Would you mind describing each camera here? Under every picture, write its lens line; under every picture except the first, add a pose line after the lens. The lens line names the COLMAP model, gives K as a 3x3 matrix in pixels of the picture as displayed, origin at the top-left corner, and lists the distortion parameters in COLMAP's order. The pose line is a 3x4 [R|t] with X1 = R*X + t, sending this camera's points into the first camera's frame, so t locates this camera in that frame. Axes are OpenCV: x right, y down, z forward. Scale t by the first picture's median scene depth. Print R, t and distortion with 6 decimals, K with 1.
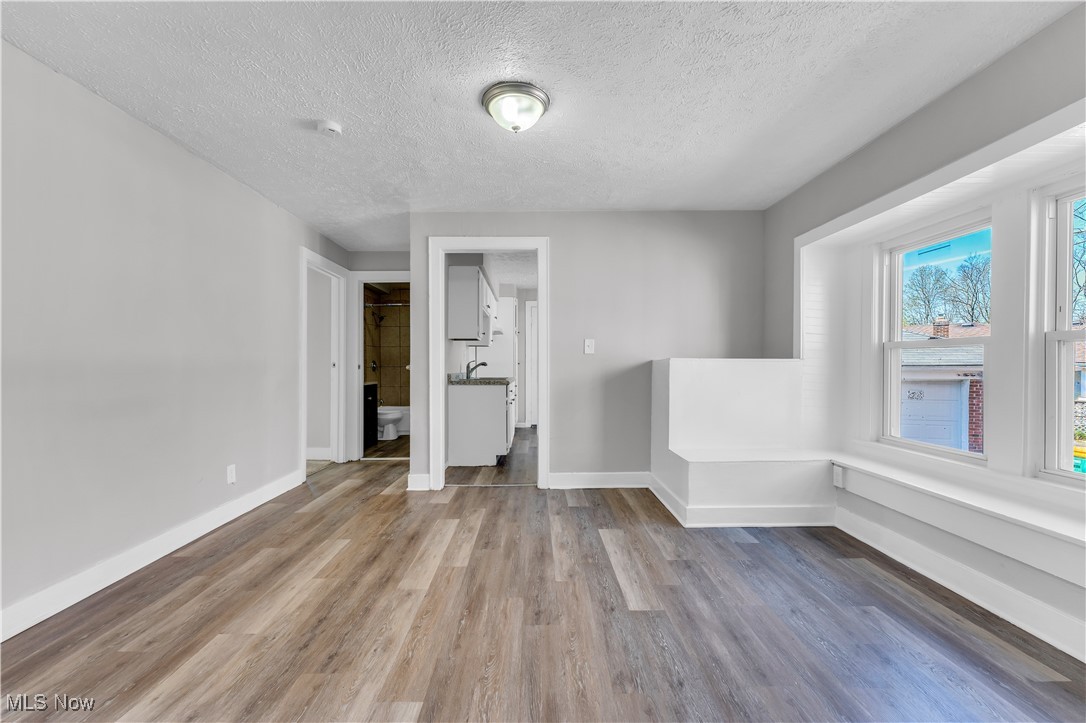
lens RADIAL K [[434.2, 0, 542.6], [0, 434.2, 358.7], [0, 0, 1]] dist [-0.002127, -0.000316]
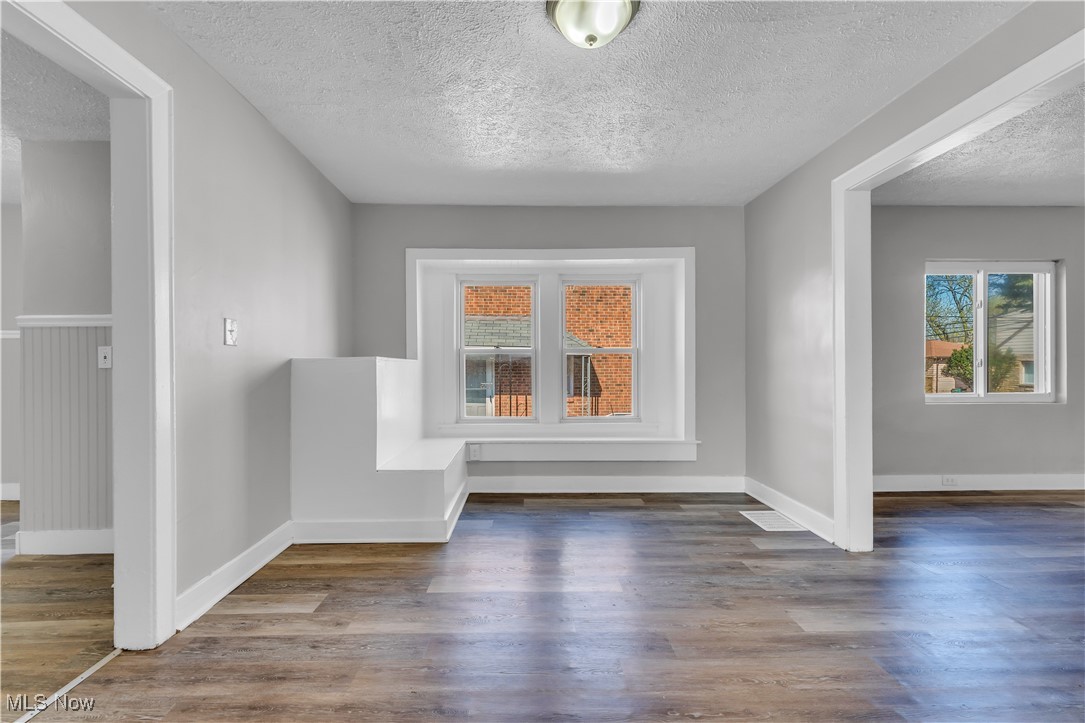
lens RADIAL K [[433.8, 0, 525.7], [0, 433.8, 368.7], [0, 0, 1]] dist [-0.002127, -0.000316]
pose [[0.009018, -0.008025, 0.999927, -0.748621], [-0.009451, 0.999922, 0.008110, 0.016842], [-0.999915, -0.009523, 0.008941, 1.060194]]
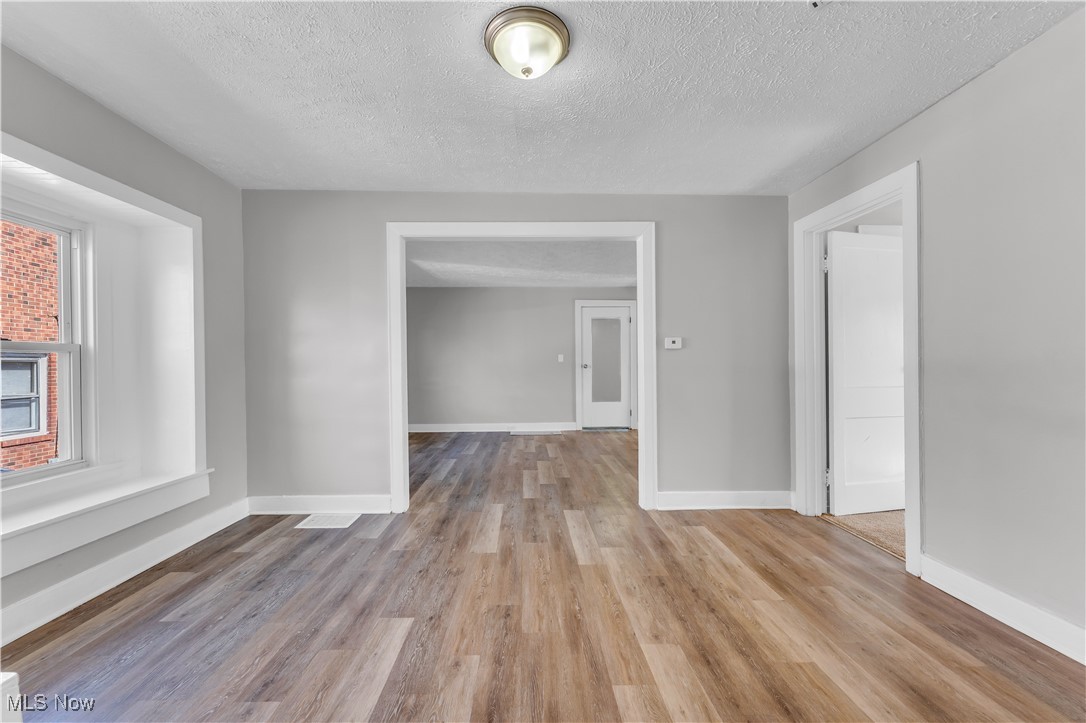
lens RADIAL K [[434.2, 0, 540.1], [0, 434.2, 371.1], [0, 0, 1]] dist [-0.002127, -0.000316]
pose [[-0.999866, 0.005975, -0.015209, -0.064053], [0.006037, 0.999974, -0.004042, 0.019207], [0.015184, -0.004133, -0.999876, 1.709470]]
